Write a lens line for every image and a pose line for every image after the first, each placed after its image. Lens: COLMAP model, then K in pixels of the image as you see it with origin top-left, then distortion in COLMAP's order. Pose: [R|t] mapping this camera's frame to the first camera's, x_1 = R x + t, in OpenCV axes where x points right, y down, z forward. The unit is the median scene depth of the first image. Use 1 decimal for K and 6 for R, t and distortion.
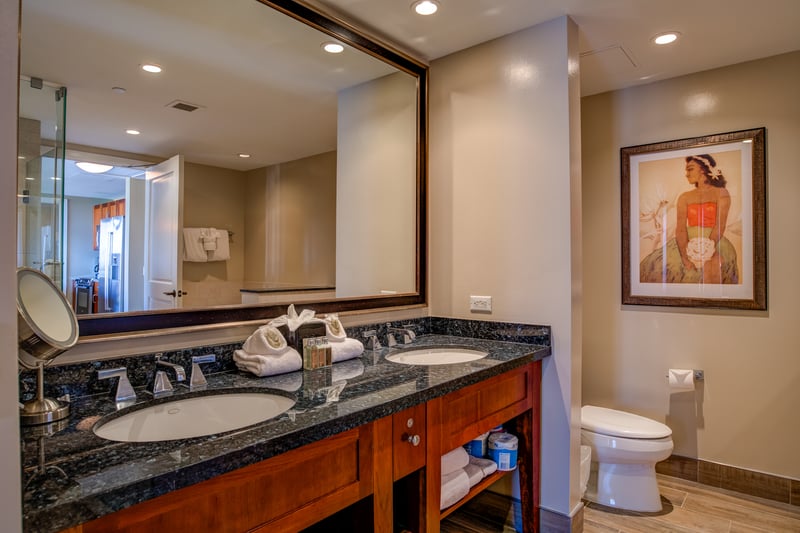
lens RADIAL K [[474.1, 0, 400.0], [0, 474.1, 266.5], [0, 0, 1]] dist [-0.028835, 0.000135]
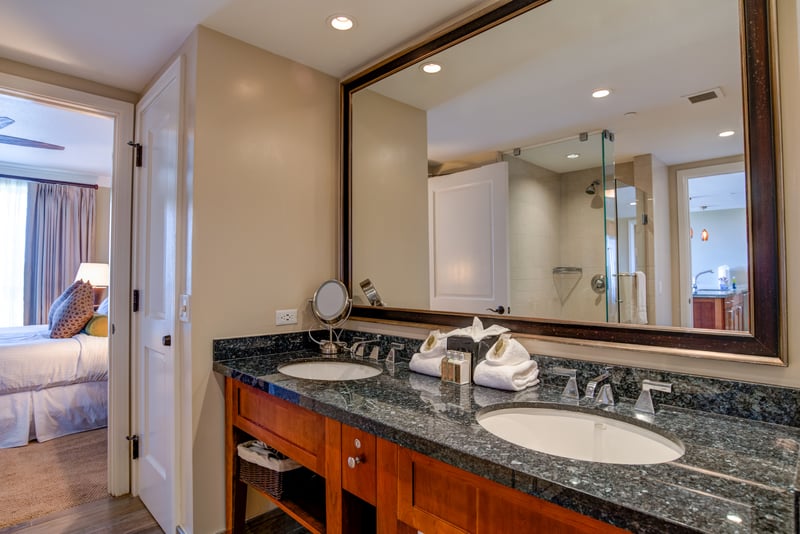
lens RADIAL K [[449.5, 0, 400.0], [0, 449.5, 267.0], [0, 0, 1]] dist [-0.047543, 0.001495]
pose [[-0.116079, -0.028981, -0.992817, 4.432555], [-0.001786, 0.999579, -0.028970, 0.015285], [0.993238, -0.001590, -0.116082, 5.789893]]
